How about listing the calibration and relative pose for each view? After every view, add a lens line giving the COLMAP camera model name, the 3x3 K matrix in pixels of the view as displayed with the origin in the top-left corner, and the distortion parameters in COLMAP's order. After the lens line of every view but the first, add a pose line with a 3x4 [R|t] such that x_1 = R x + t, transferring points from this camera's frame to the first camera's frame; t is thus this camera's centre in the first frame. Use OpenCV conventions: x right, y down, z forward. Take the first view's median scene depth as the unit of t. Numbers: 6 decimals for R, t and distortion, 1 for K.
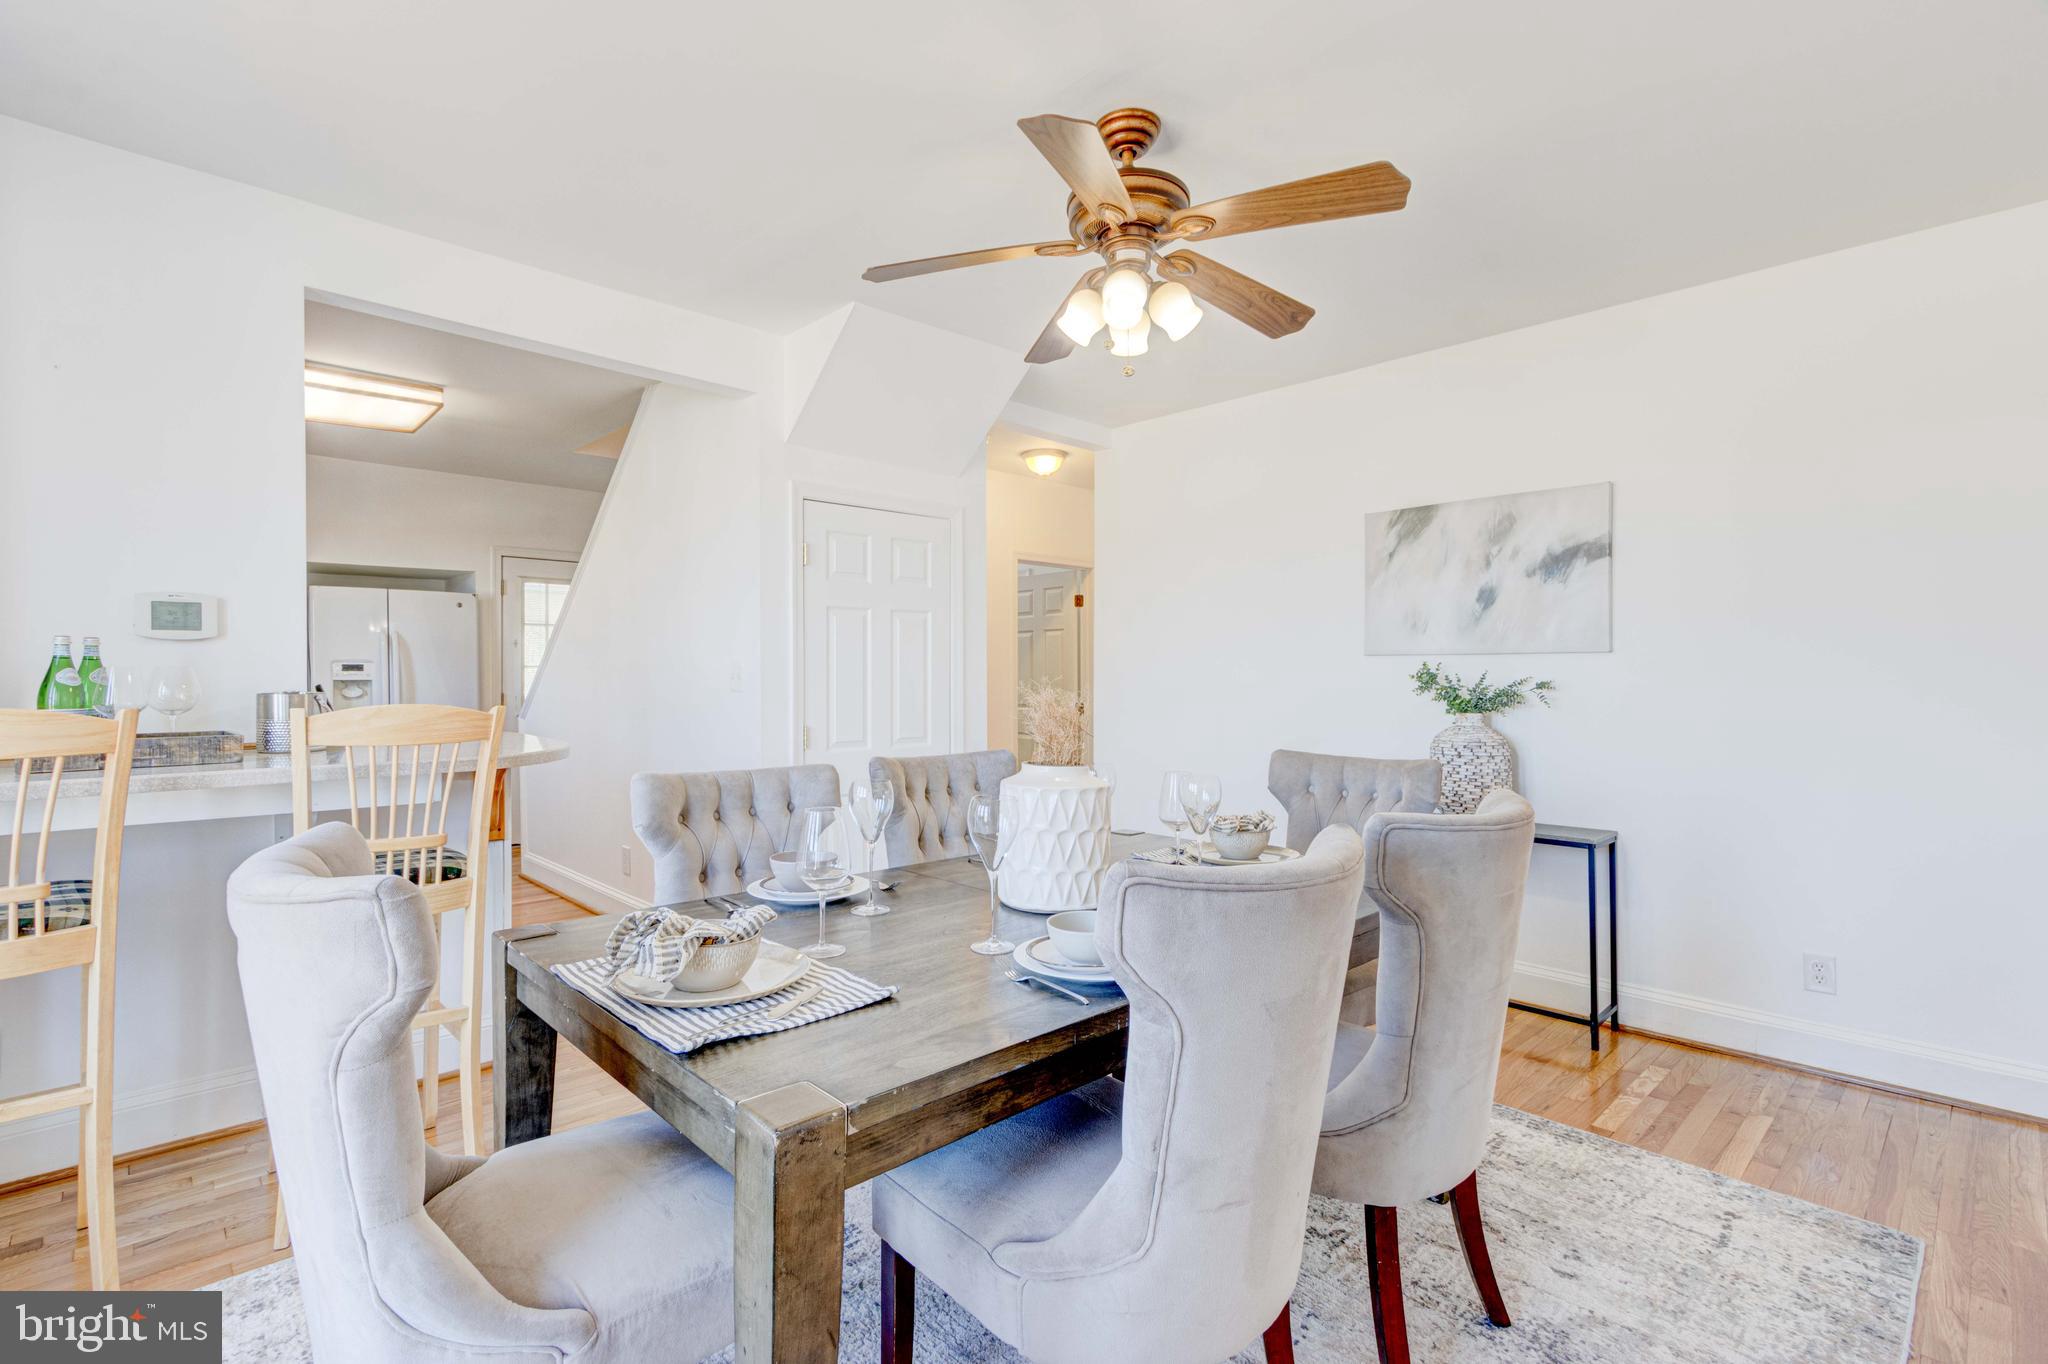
lens RADIAL K [[937.7, 0, 1020.3], [0, 937.7, 685.2], [0, 0, 1]] dist [0.002346, -0.002484]
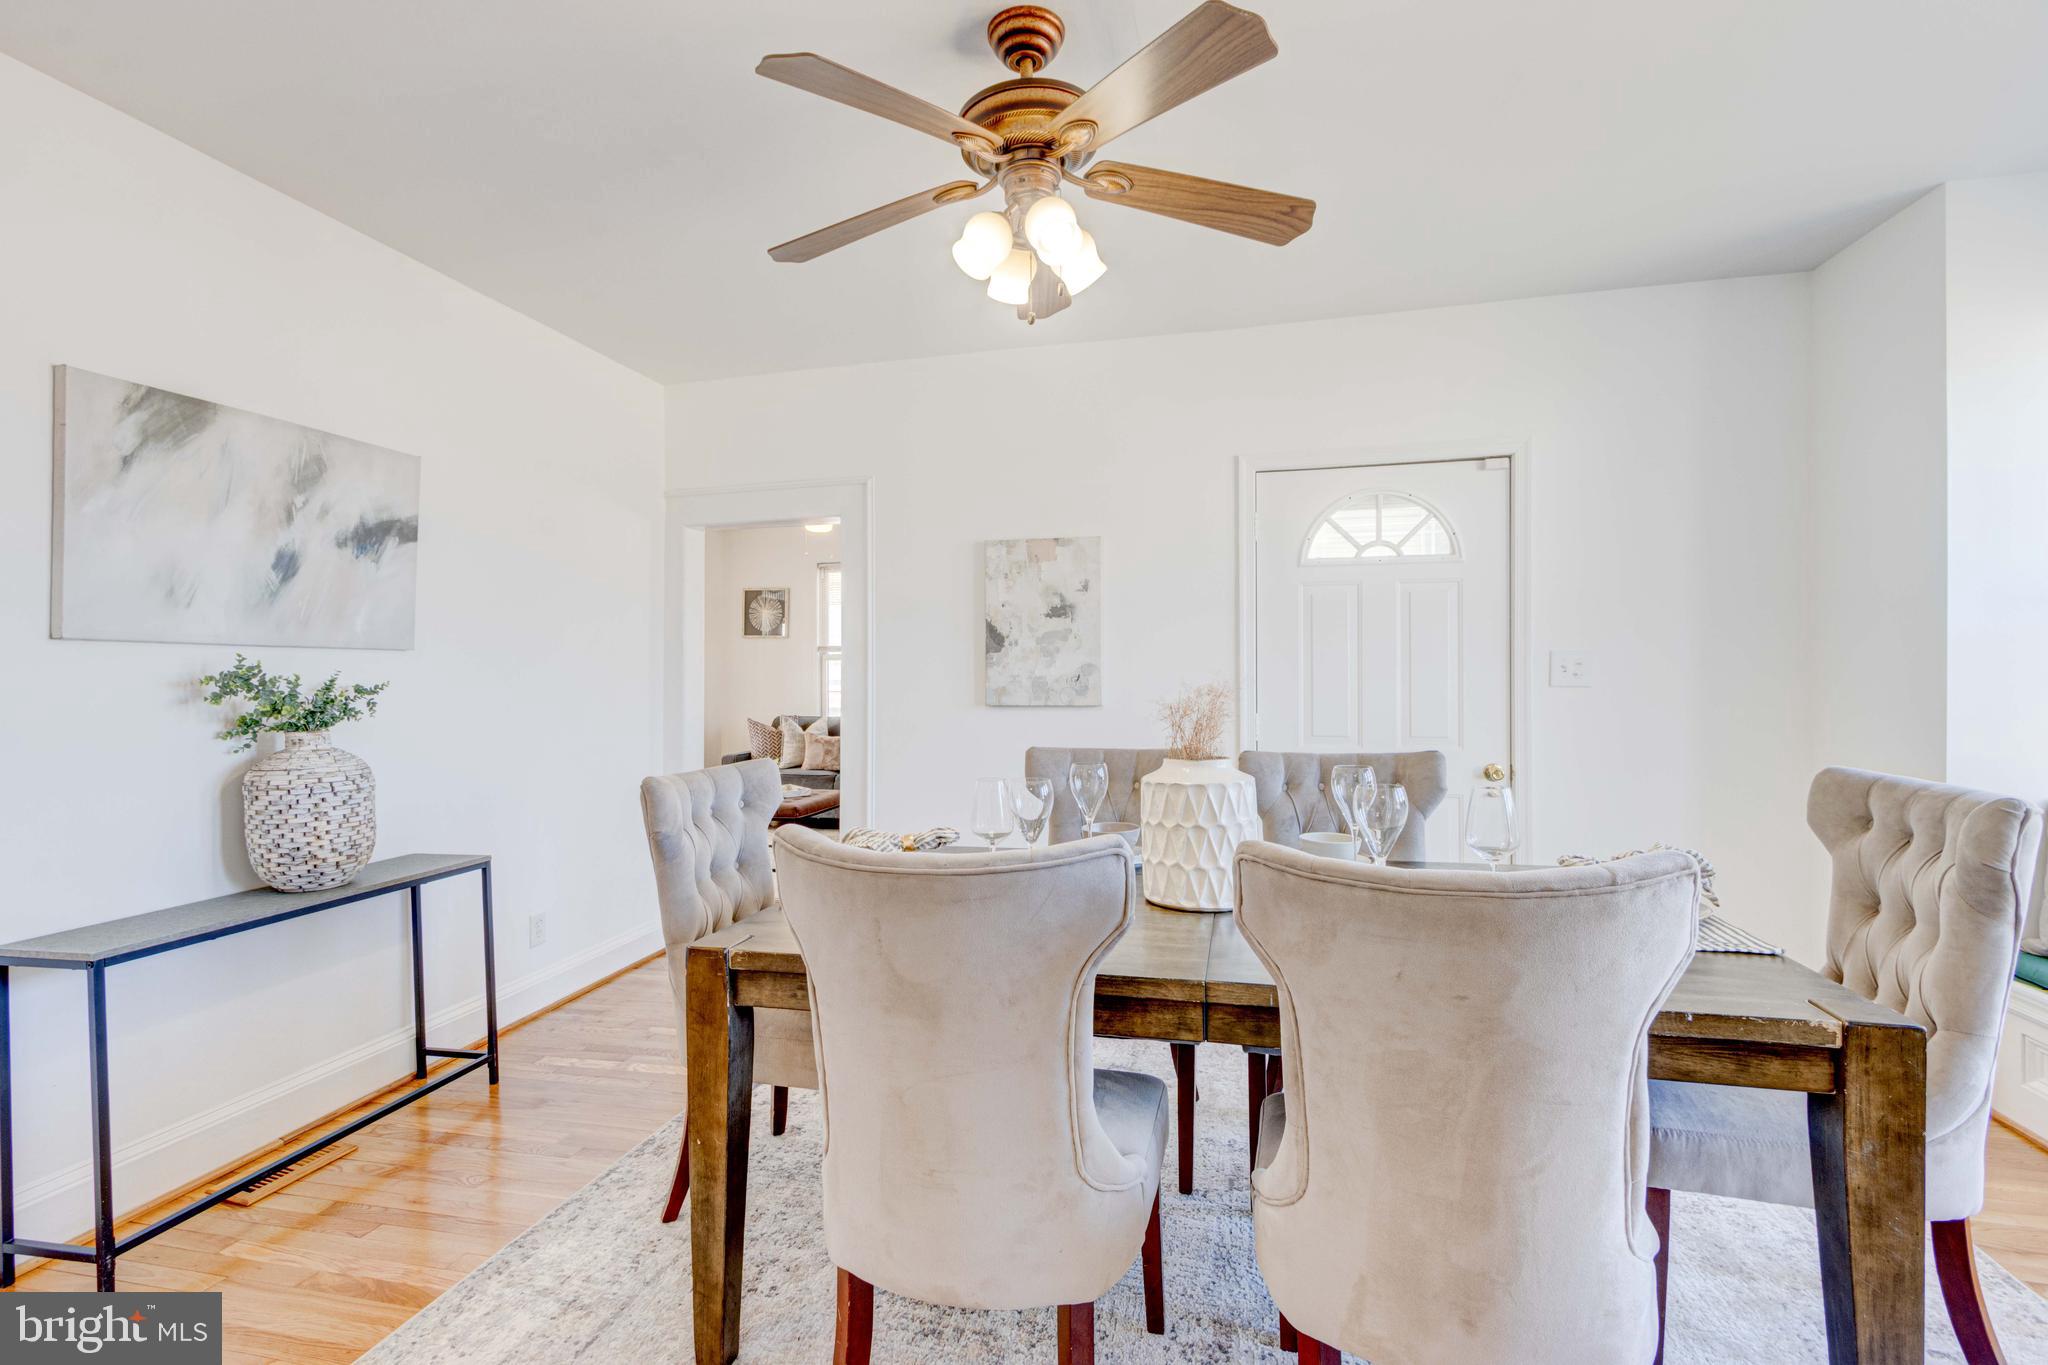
lens RADIAL K [[937.7, 0, 1013.3], [0, 937.7, 678.7], [0, 0, 1]] dist [0.002346, -0.002484]
pose [[-0.527549, -0.005449, 0.849507, -0.386467], [0.004941, 0.999943, 0.009482, -0.013126], [-0.849510, 0.009199, -0.527492, 0.921555]]
